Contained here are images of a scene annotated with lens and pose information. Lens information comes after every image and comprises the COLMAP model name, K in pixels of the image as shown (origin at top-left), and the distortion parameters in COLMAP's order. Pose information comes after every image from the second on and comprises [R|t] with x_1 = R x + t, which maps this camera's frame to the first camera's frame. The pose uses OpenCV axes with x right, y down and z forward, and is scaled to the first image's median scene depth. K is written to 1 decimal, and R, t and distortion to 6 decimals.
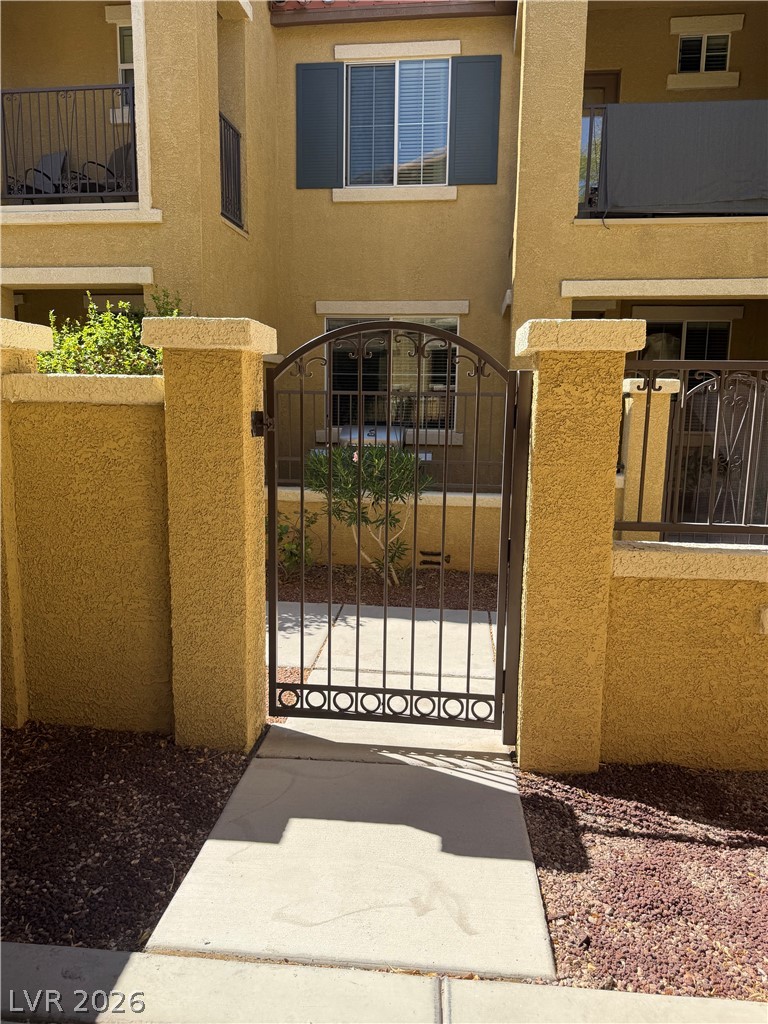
lens RADIAL K [[733.8, 0, 389.4], [0, 733.8, 517.3], [0, 0, 1]] dist [0.030091, -0.035295]
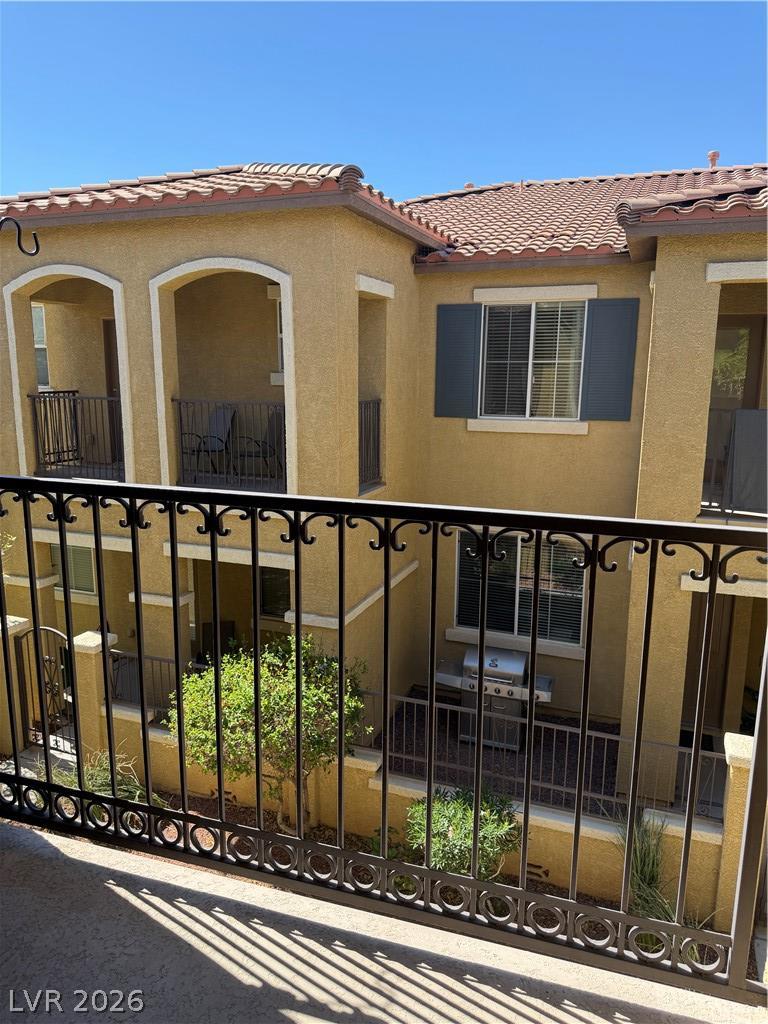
lens RADIAL K [[733.8, 0, 388.6], [0, 733.8, 508.0], [0, 0, 1]] dist [0.030091, -0.035295]
pose [[0.974501, 0.040400, -0.220717, 0.051436], [-0.032416, 0.998687, 0.039678, -0.363350], [0.222030, -0.031512, 0.974531, -0.059251]]
